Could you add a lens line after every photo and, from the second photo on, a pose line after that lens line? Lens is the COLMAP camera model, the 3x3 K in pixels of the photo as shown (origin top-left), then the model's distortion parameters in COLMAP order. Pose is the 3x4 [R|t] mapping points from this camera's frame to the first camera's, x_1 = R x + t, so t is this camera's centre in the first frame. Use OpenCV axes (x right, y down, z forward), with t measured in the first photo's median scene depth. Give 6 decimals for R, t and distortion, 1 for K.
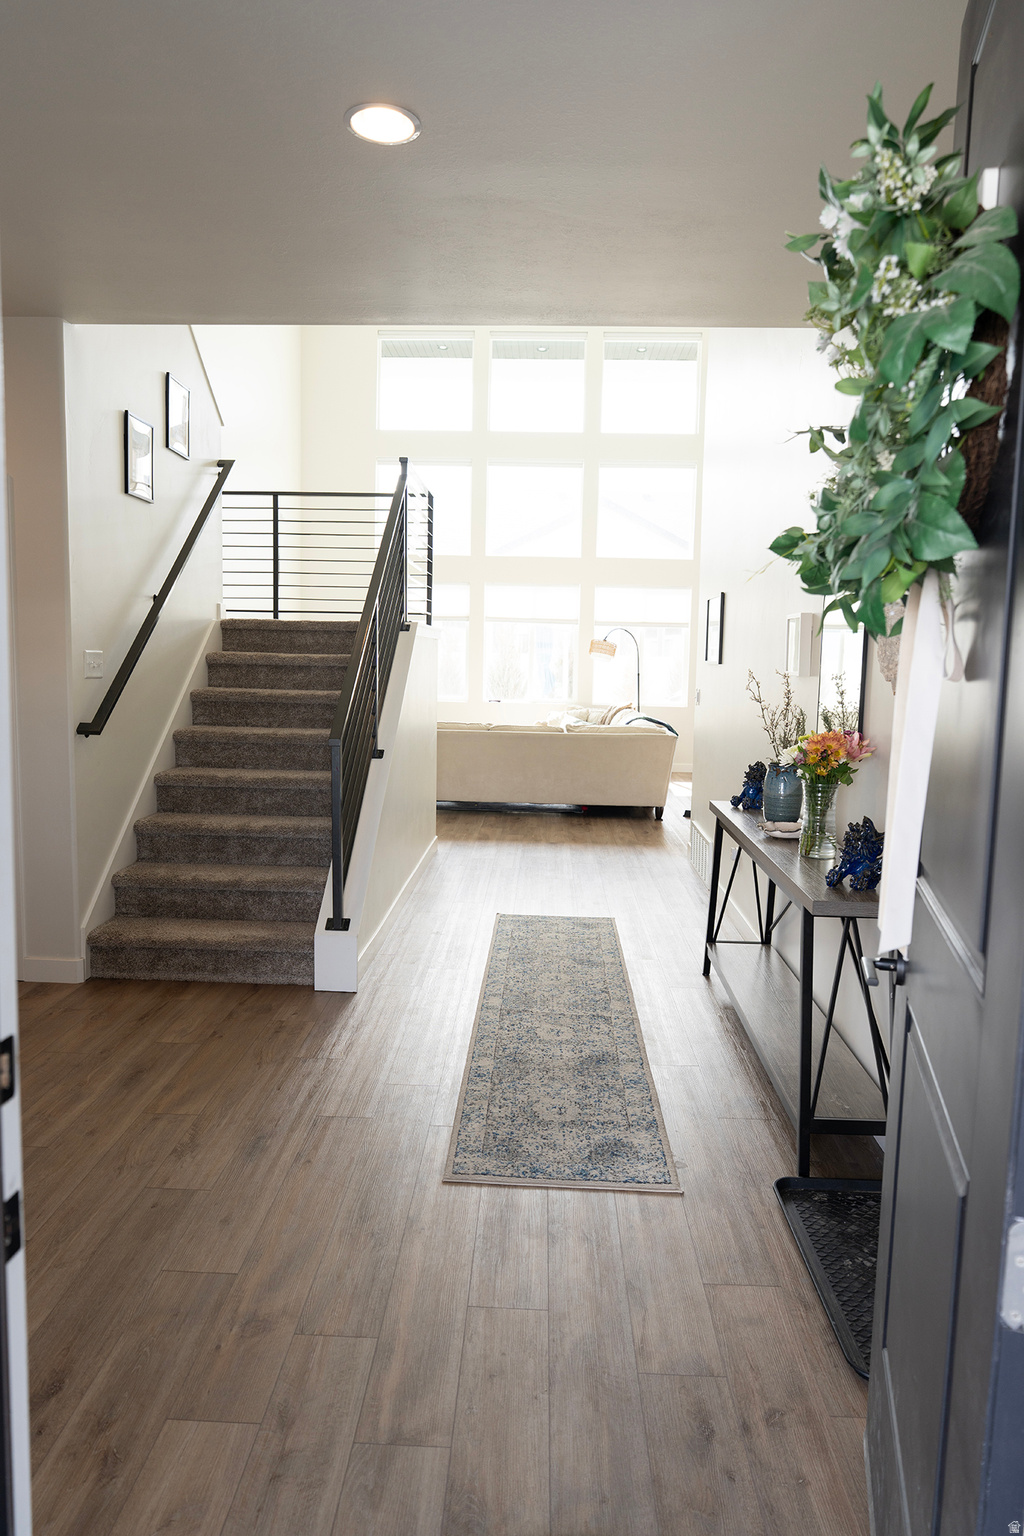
lens RADIAL K [[1013.1, 0, 512.0], [0, 1013.1, 768.0], [0, 0, 1]] dist [-0.000237, 0.000038]
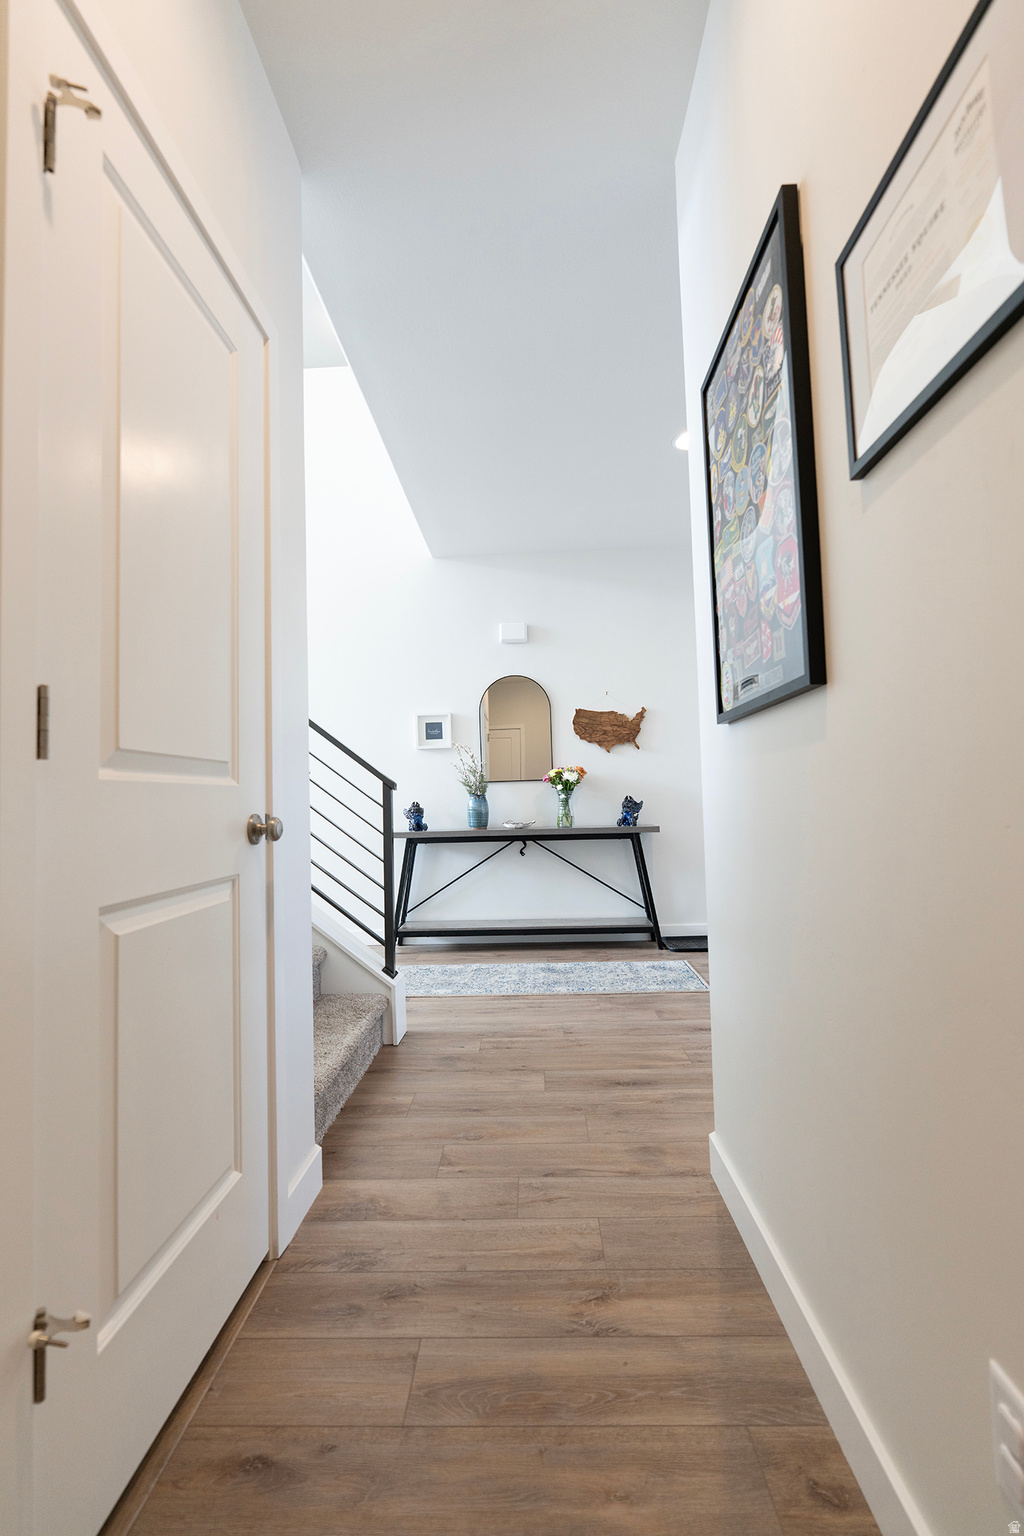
lens RADIAL K [[681.9, 0, 512.0], [0, 681.9, 768.0], [0, 0, 1]] dist [-0.000187, -0.000017]
pose [[-0.010184, 0.019619, 0.999756, -0.976556], [0.117751, 0.992875, -0.018284, -0.031601], [-0.992991, 0.117536, -0.012421, 0.957963]]
